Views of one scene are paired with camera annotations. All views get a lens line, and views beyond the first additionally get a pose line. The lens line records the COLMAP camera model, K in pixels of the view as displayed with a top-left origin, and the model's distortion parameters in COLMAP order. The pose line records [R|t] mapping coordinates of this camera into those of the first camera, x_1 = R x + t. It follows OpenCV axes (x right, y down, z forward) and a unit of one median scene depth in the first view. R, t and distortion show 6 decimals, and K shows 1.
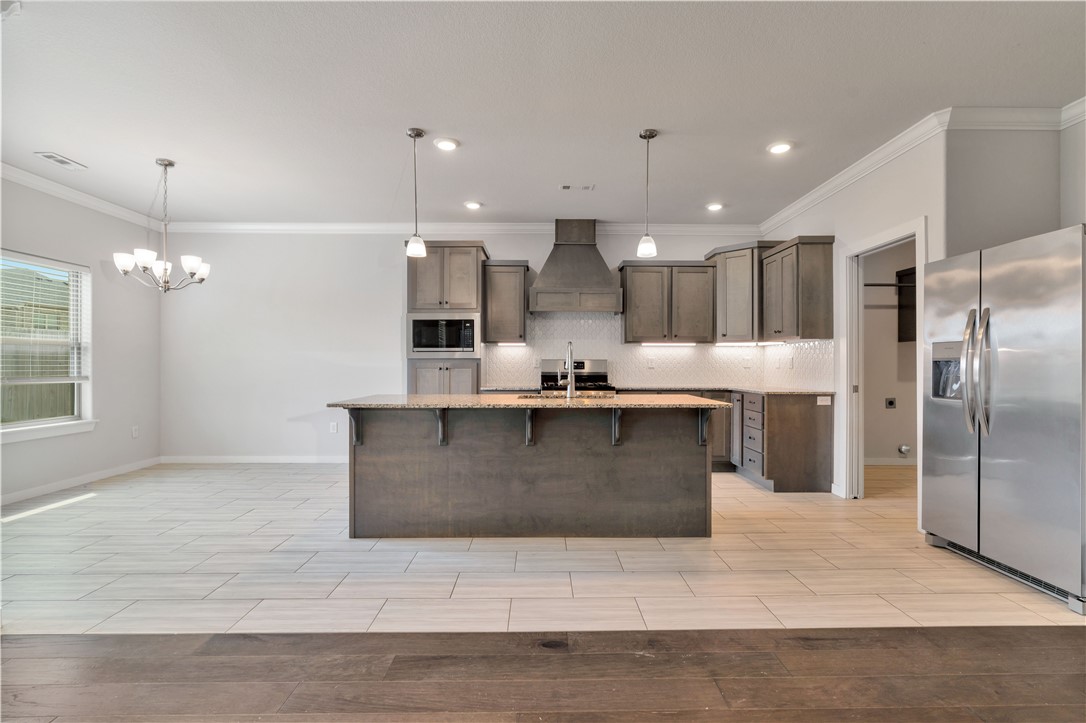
lens RADIAL K [[495.3, 0, 547.2], [0, 495.3, 361.7], [0, 0, 1]] dist [-0.006718, 0.000259]
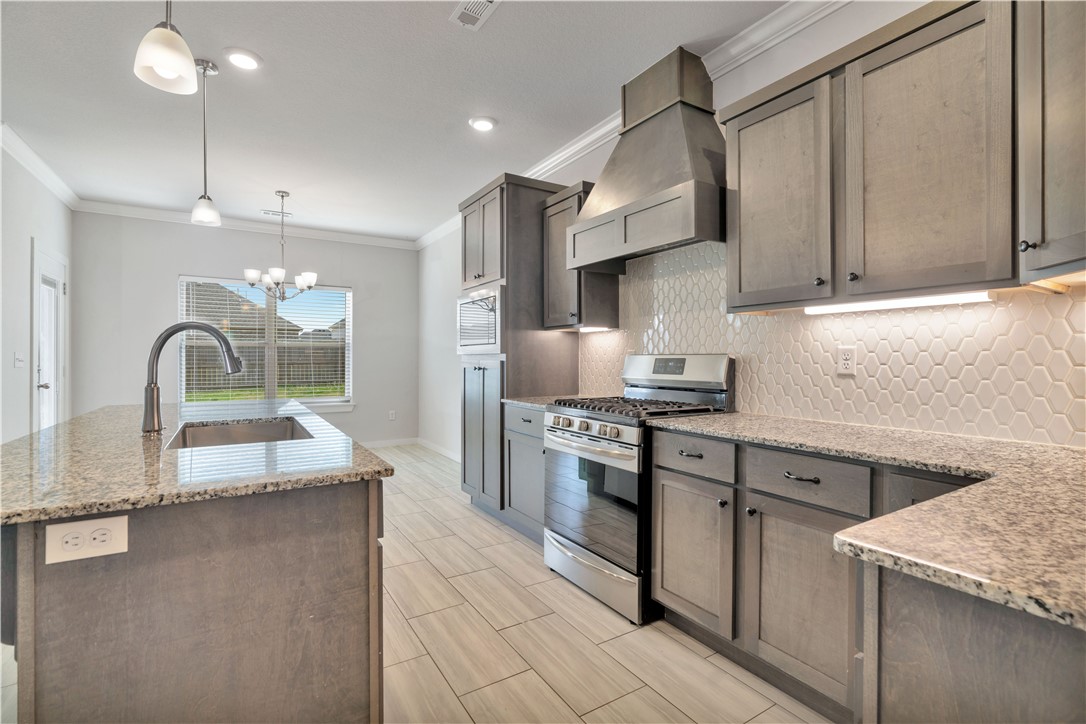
lens RADIAL K [[496.9, 0, 545.6], [0, 496.9, 357.0], [0, 0, 1]] dist [-0.000774, 0.000170]
pose [[0.520400, -0.003319, -0.853916, 0.494326], [0.003291, 0.999993, -0.001881, -0.000987], [0.853917, -0.001831, 0.520407, 0.764300]]
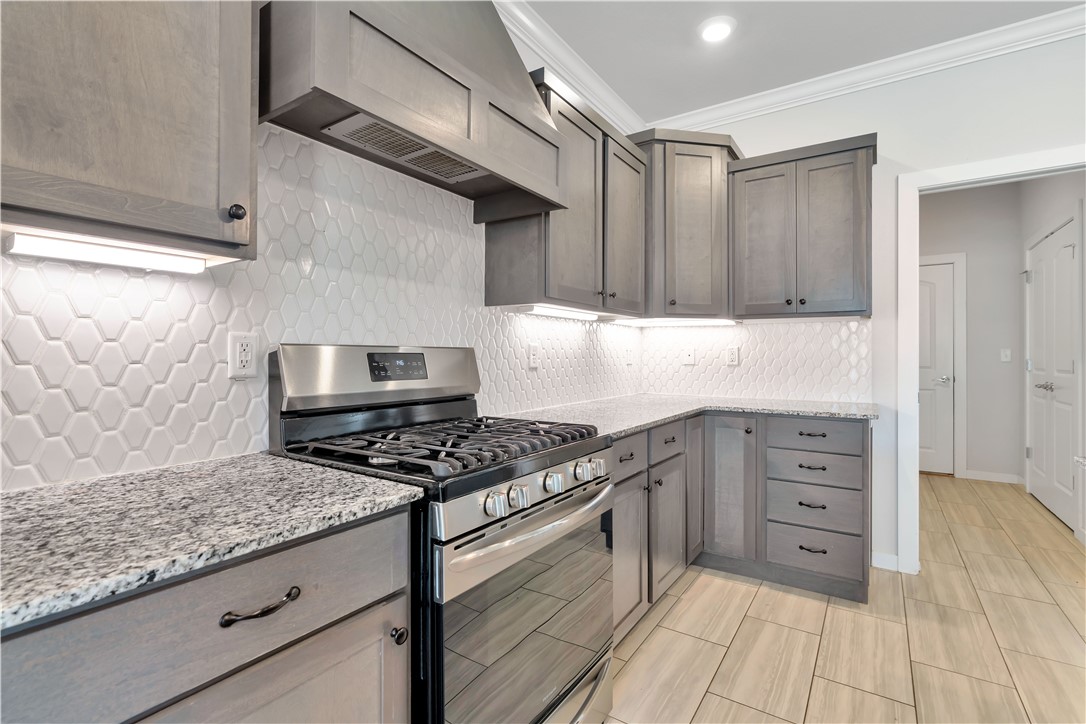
lens RADIAL K [[497.7, 0, 549.6], [0, 497.7, 353.6], [0, 0, 1]] dist [-0.004339, 0.000230]
pose [[0.564144, 0.002130, 0.825673, -0.158603], [-0.004876, 0.999988, 0.000752, -0.000396], [-0.825662, -0.004451, 0.564148, 0.917610]]
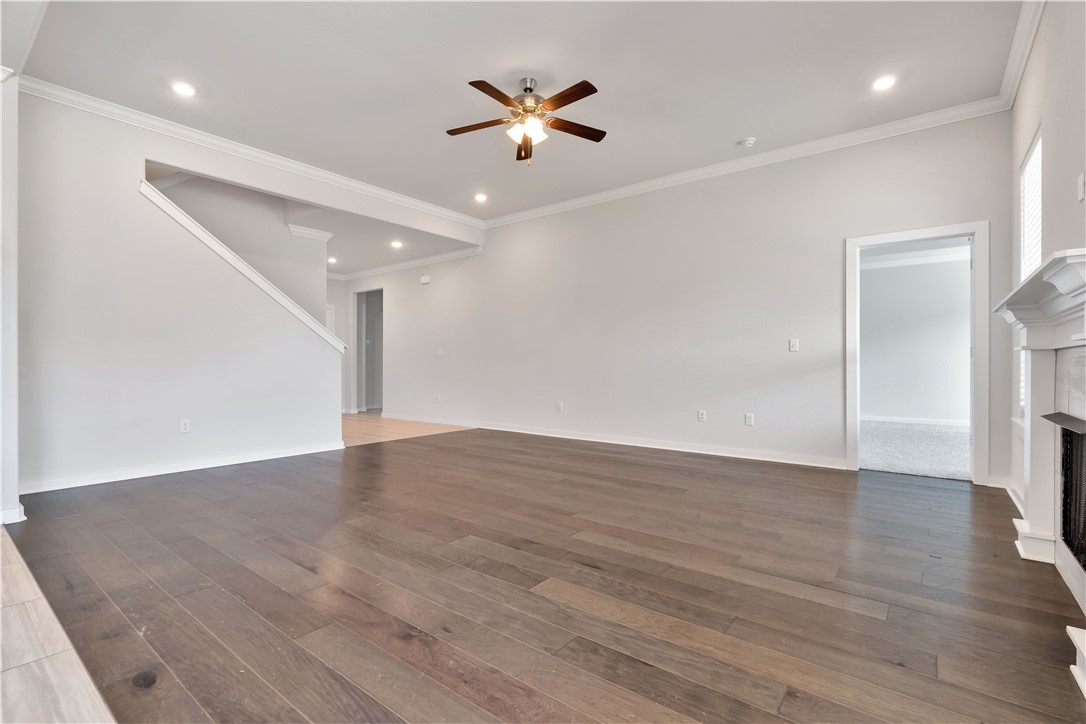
lens RADIAL K [[495.3, 0, 547.2], [0, 495.3, 362.2], [0, 0, 1]] dist [-0.006718, 0.000259]
pose [[-0.781312, 0.001342, 0.624140, -0.400831], [-0.003805, 0.999969, -0.006913, 0.038331], [-0.624129, -0.007776, -0.781282, 0.516559]]
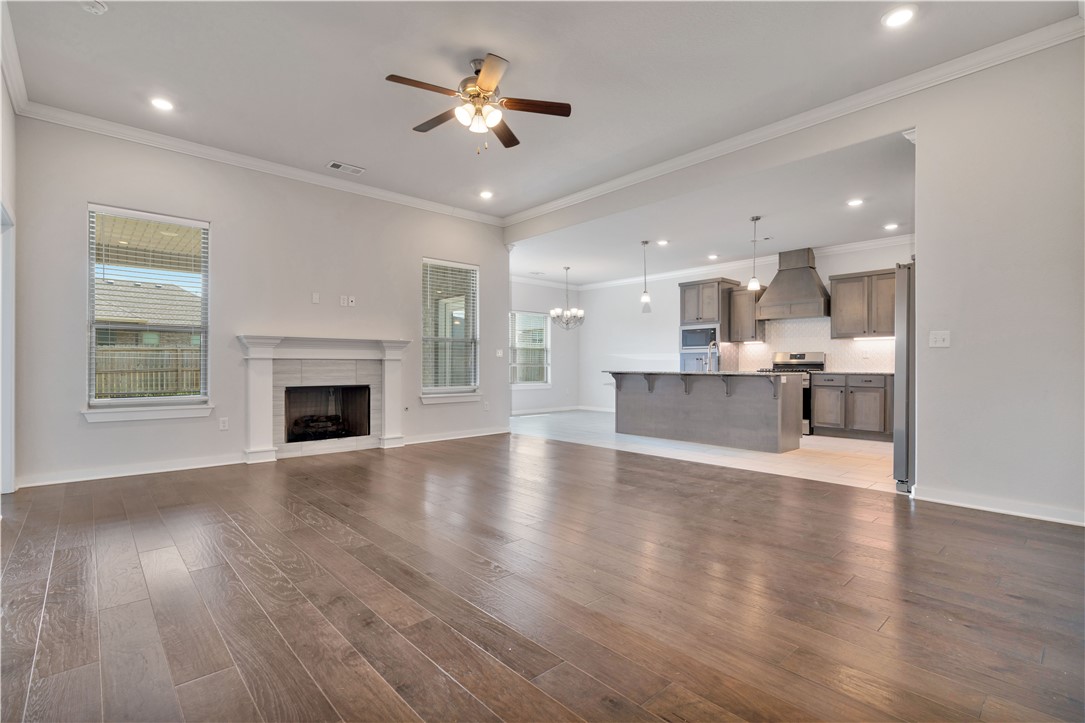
lens RADIAL K [[505.6, 0, 547.5], [0, 505.6, 365.1], [0, 0, 1]] dist [-0.004422, -0.000128]
pose [[0.666545, -0.000385, -0.745464, 0.753963], [0.001400, 0.999999, 0.000735, 0.034734], [0.745463, -0.001534, 0.666545, -0.517617]]
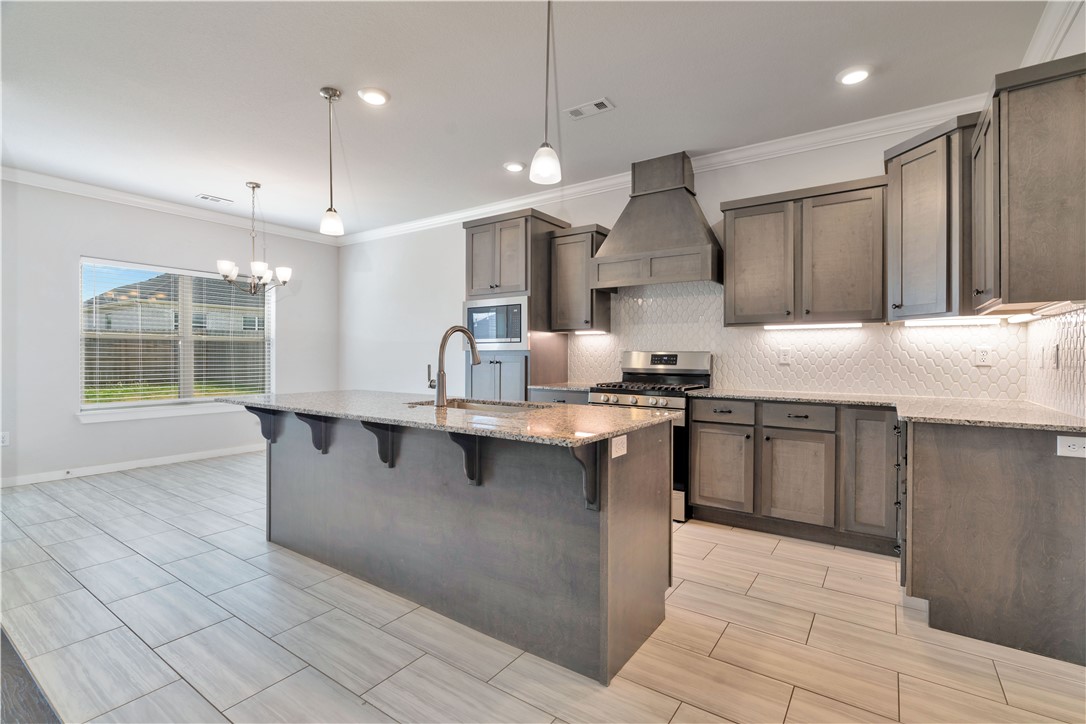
lens RADIAL K [[497.7, 0, 549.6], [0, 497.7, 353.6], [0, 0, 1]] dist [-0.004339, 0.000230]
pose [[0.816605, -0.000617, -0.577196, 0.406344], [-0.000384, 0.999999, -0.001611, 0.000233], [0.577196, 0.001537, 0.816604, 0.366842]]
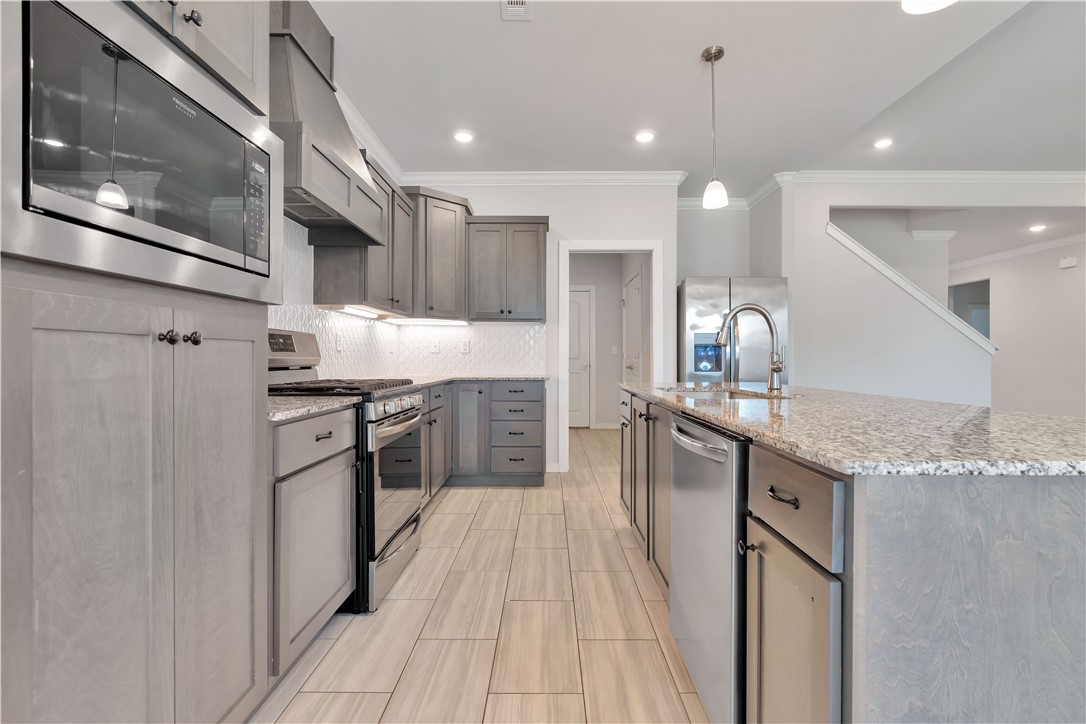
lens RADIAL K [[493.9, 0, 545.2], [0, 493.9, 358.3], [0, 0, 1]] dist [-0.007108, -0.000200]
pose [[0.022074, -0.001856, 0.999755, -0.434696], [-0.006311, 0.999978, 0.001996, 0.022587], [-0.999736, -0.006353, 0.022062, 0.914154]]
